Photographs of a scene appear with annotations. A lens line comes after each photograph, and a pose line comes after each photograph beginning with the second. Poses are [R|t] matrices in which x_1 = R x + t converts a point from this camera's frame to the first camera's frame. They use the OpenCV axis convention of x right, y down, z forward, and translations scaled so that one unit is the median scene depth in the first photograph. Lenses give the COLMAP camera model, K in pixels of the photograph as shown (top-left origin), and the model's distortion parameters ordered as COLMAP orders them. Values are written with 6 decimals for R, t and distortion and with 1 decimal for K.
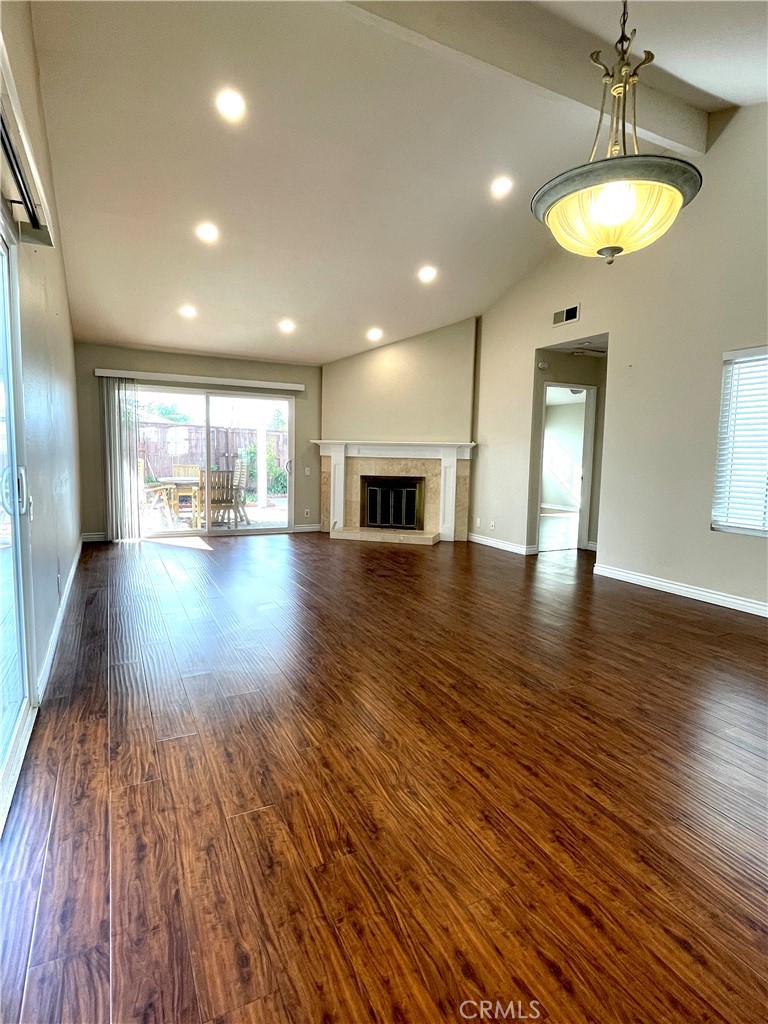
lens RADIAL K [[535.5, 0, 383.3], [0, 535.5, 518.0], [0, 0, 1]] dist [-0.002204, -0.000497]
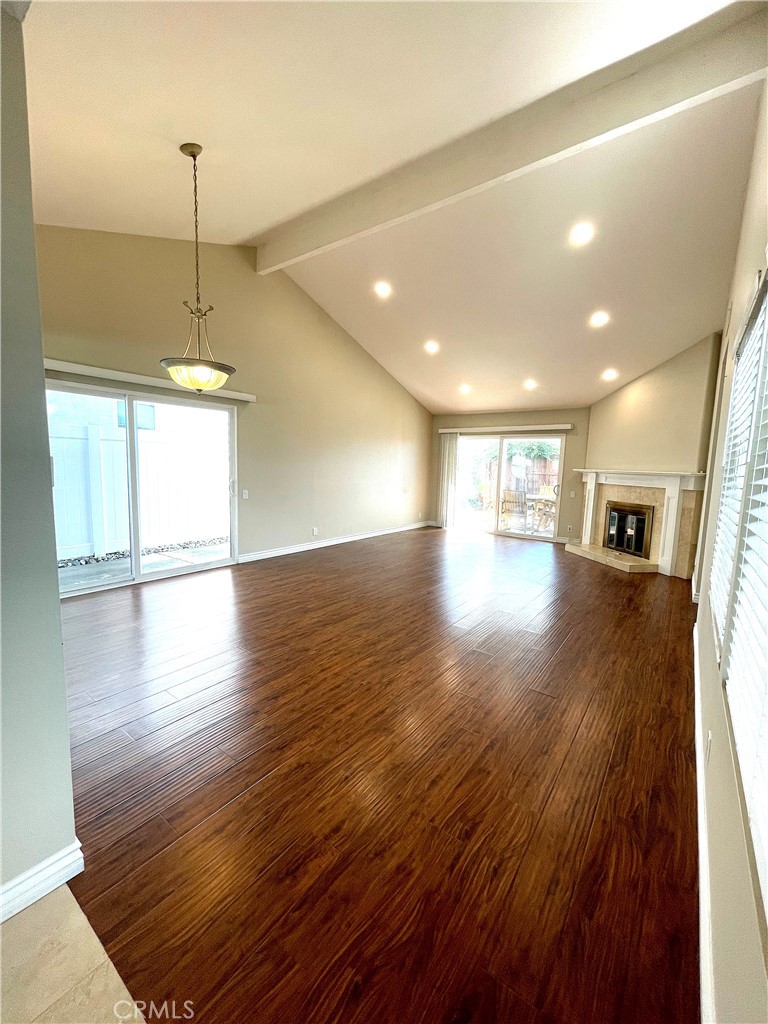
lens RADIAL K [[411.9, 0, 384.7], [0, 411.9, 510.0], [0, 0, 1]] dist [-0.002545, -0.000341]
pose [[0.452441, 0.089041, -0.887338, 0.542183], [-0.125350, 0.991475, 0.035576, -0.035017], [0.882941, 0.095132, 0.459745, 0.214755]]
